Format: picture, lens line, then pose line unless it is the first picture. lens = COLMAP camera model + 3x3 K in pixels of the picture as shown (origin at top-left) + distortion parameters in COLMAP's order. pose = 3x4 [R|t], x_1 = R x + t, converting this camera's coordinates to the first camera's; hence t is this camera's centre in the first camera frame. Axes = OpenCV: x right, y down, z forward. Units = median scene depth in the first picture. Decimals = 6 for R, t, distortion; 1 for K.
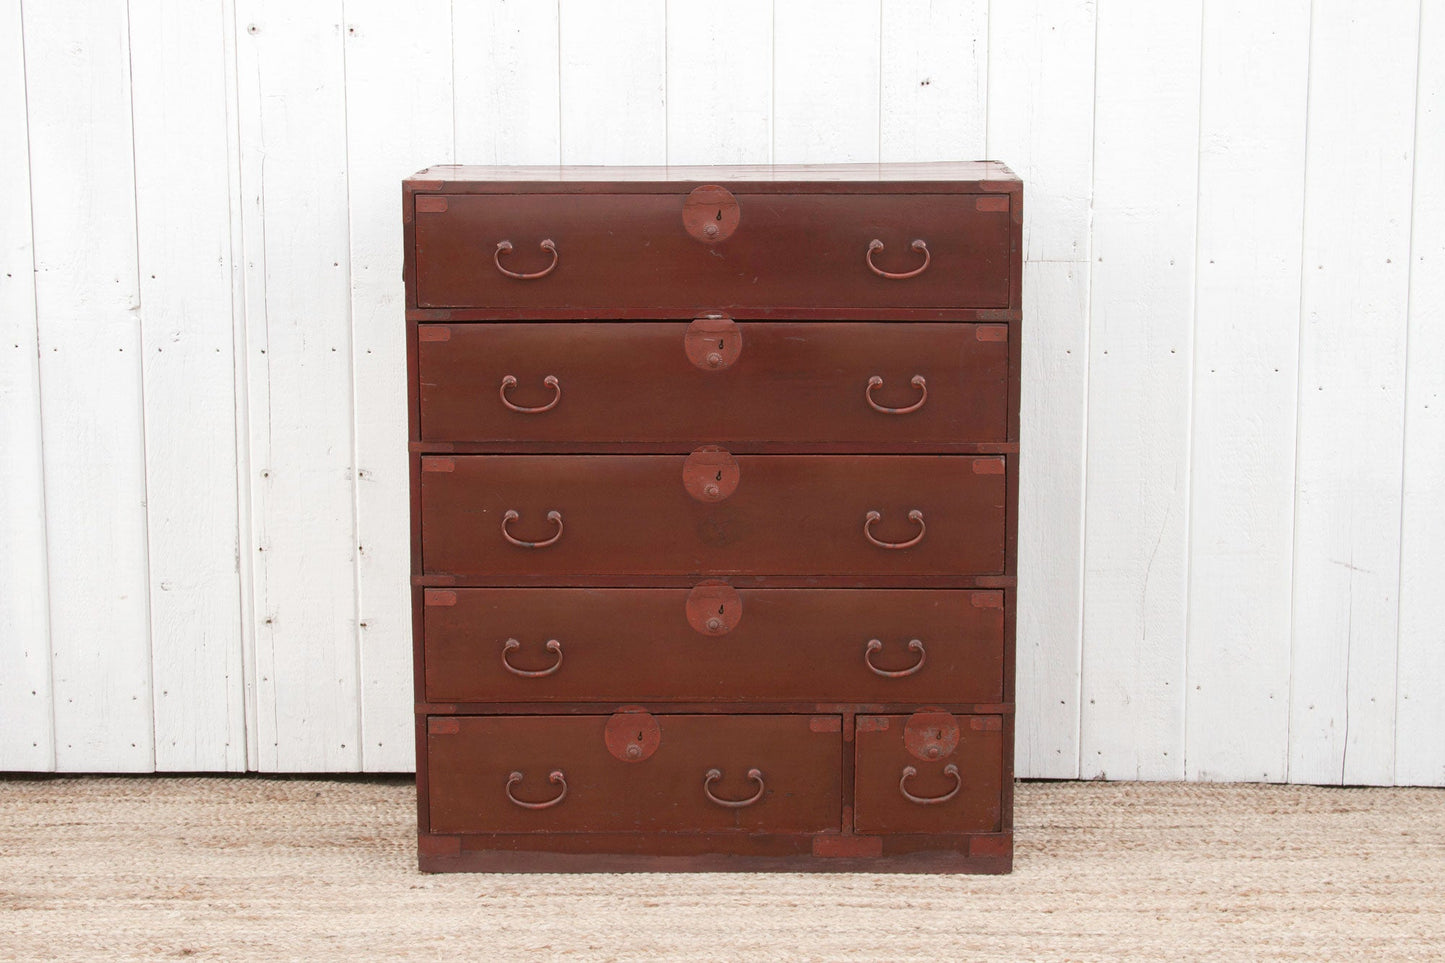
lens RADIAL K [[2714.7, 0, 695.0], [0, 2714.7, 477.2], [0, 0, 1]] dist [0.101560, 0.179702]
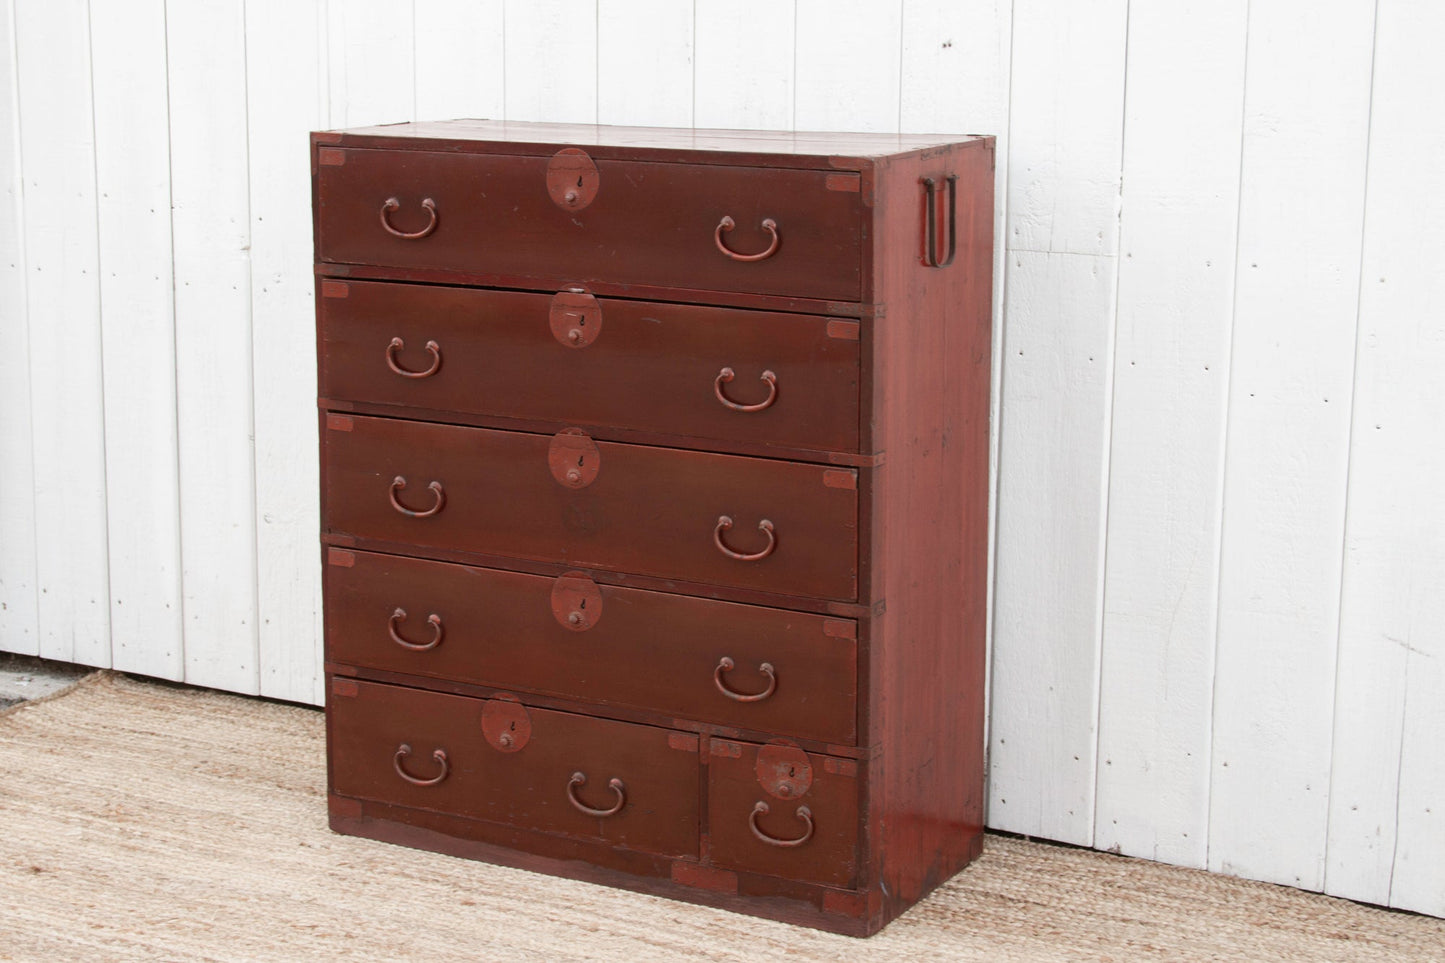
lens RADIAL K [[2567.6, 0, 722.5], [0, 2567.6, 481.5], [0, 0, 1]] dist [0.063866, 0.111204]
pose [[0.883275, 0.098348, -0.458424, 0.422429], [-0.087540, 0.995152, 0.044827, -0.034559], [0.460610, 0.000536, 0.887602, 0.221070]]
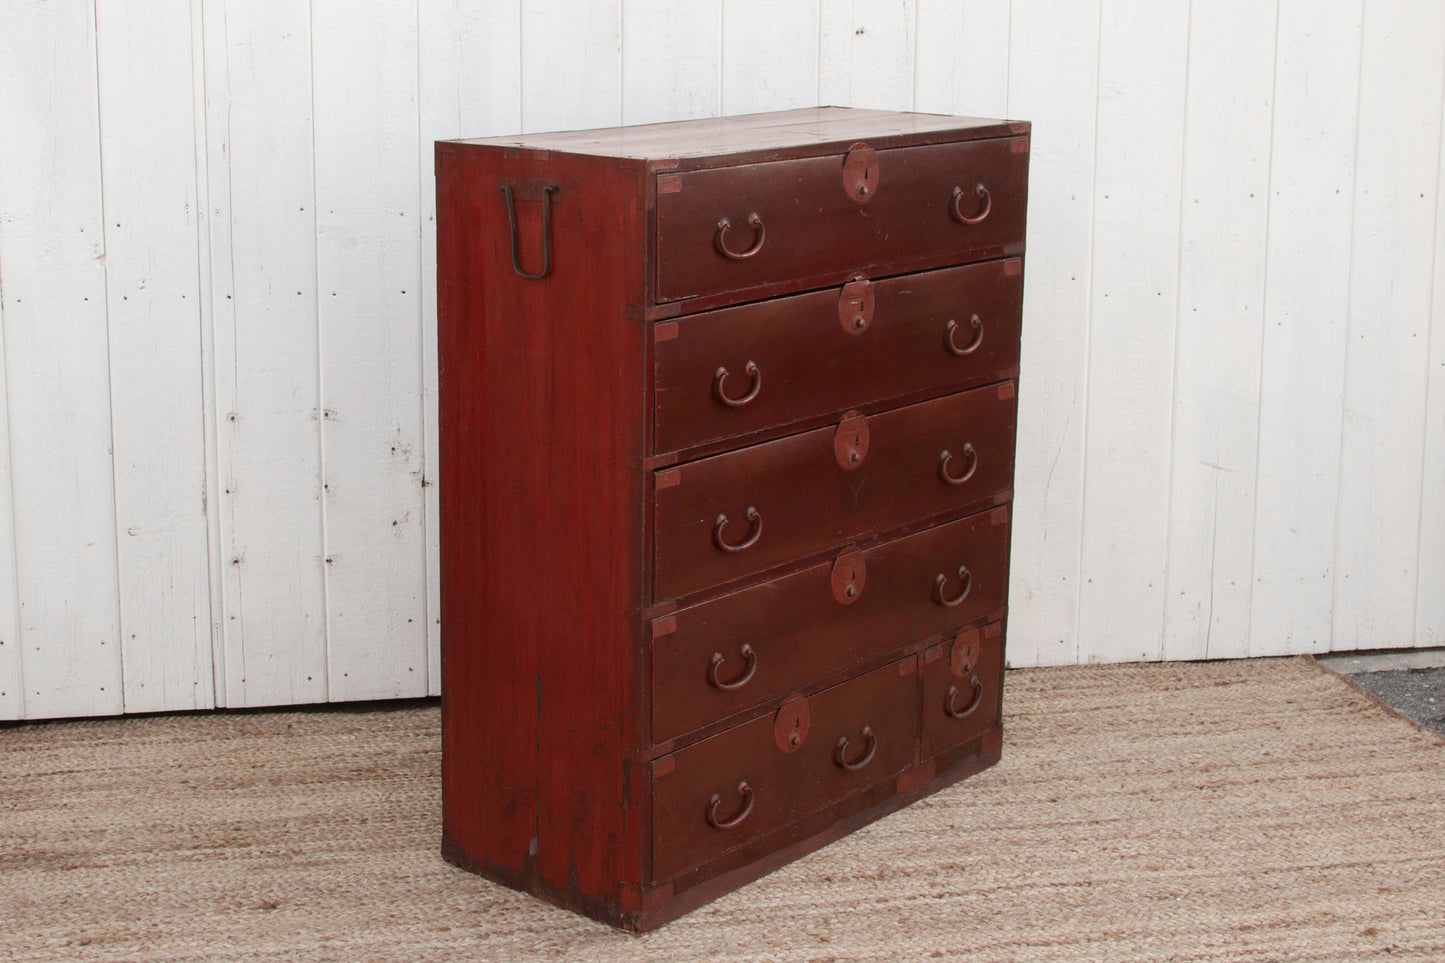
lens RADIAL K [[2249.0, 0, 639.7], [0, 2249.0, 448.0], [0, 0, 1]] dist [-0.010525, -0.086831]
pose [[0.975587, -0.037027, 0.216471, -0.198281], [0.029702, 0.998874, 0.036996, -0.016975], [-0.217597, -0.029663, 0.975588, 0.153070]]
